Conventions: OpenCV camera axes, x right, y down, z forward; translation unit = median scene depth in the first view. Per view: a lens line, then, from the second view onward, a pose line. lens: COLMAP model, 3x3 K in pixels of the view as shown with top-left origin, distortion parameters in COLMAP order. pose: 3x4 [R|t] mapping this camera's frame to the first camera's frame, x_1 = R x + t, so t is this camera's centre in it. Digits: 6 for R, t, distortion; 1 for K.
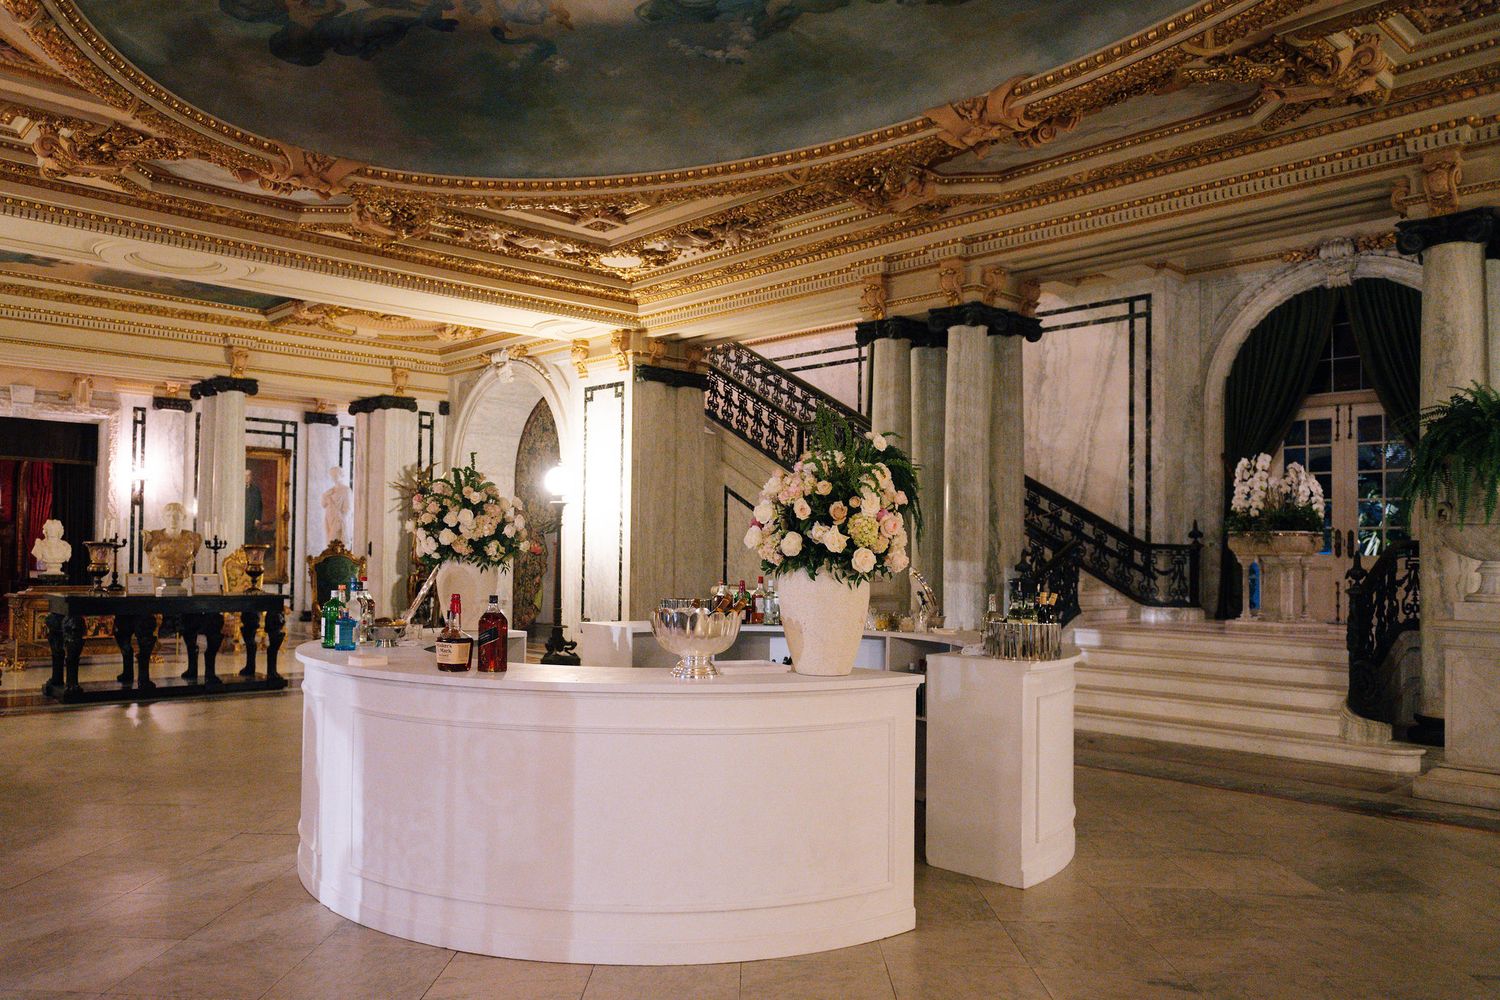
lens RADIAL K [[1118.6, 0, 751.3], [0, 1118.6, 530.7], [0, 0, 1]] dist [-0.004027, -0.004780]
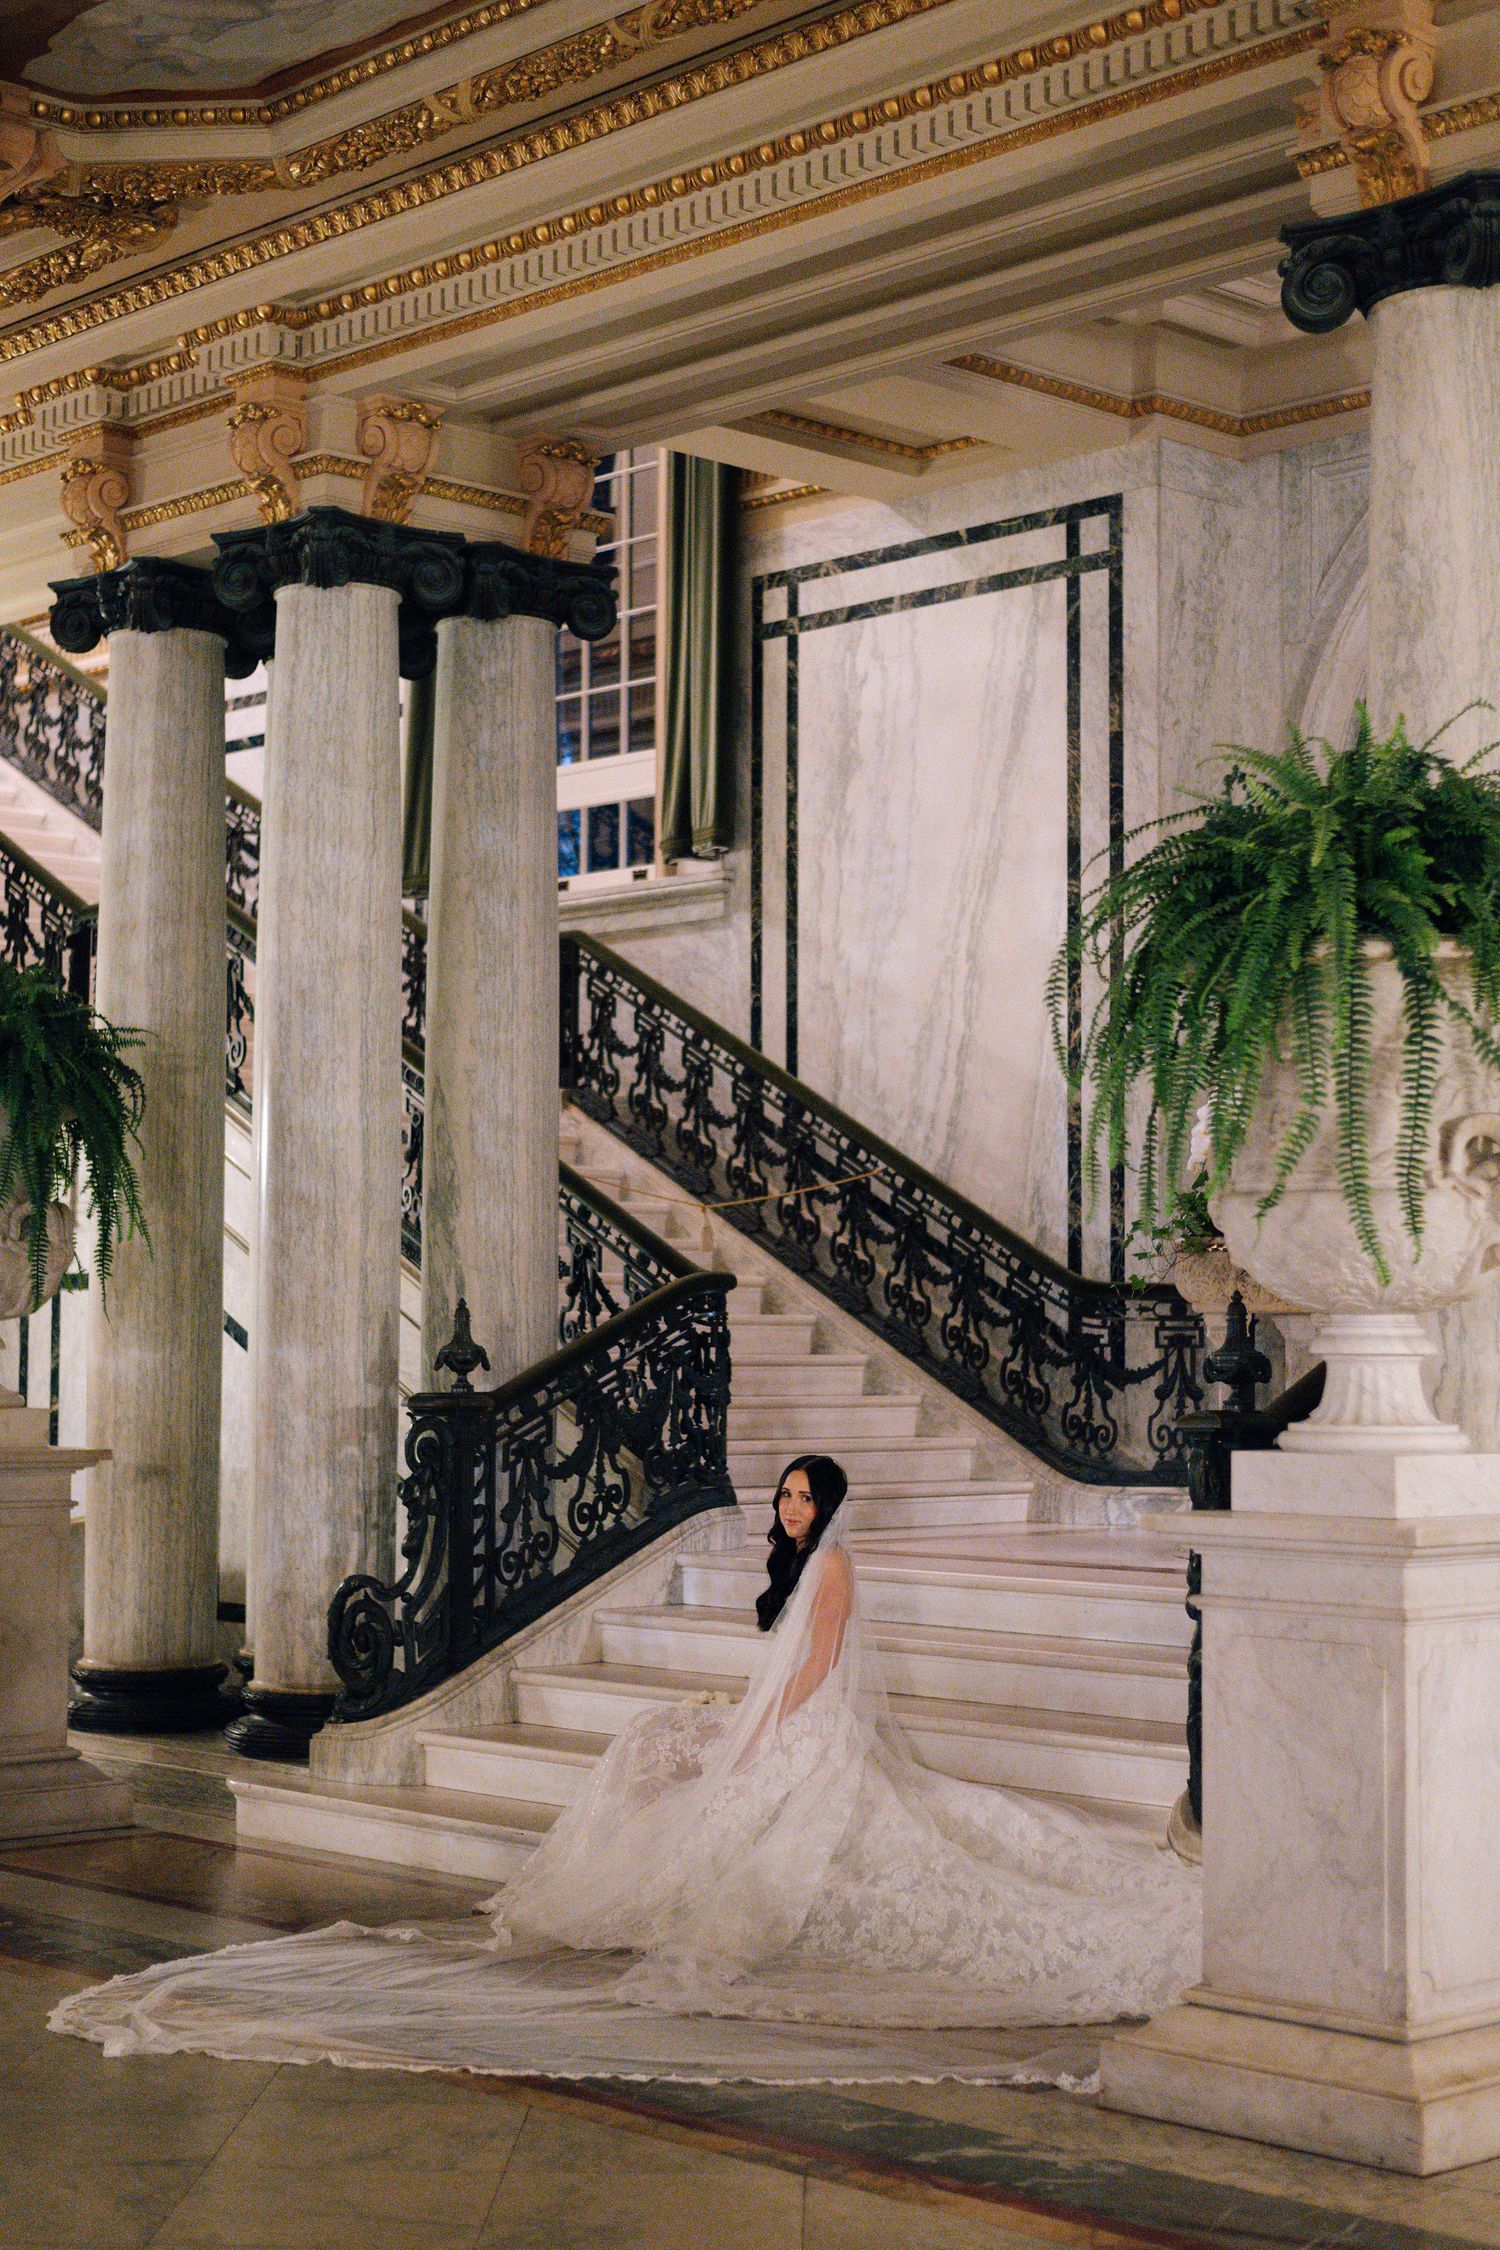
lens RADIAL K [[3445.4, 0, 750.0], [0, 3445.4, 1125.0], [0, 0, 1]] dist [-0.015767, 0.041883]
pose [[0.999854, -0.005050, 0.016295, 0.246894], [0.005716, 0.999139, -0.041104, 0.006610], [-0.016073, 0.041191, 0.999022, 0.034118]]
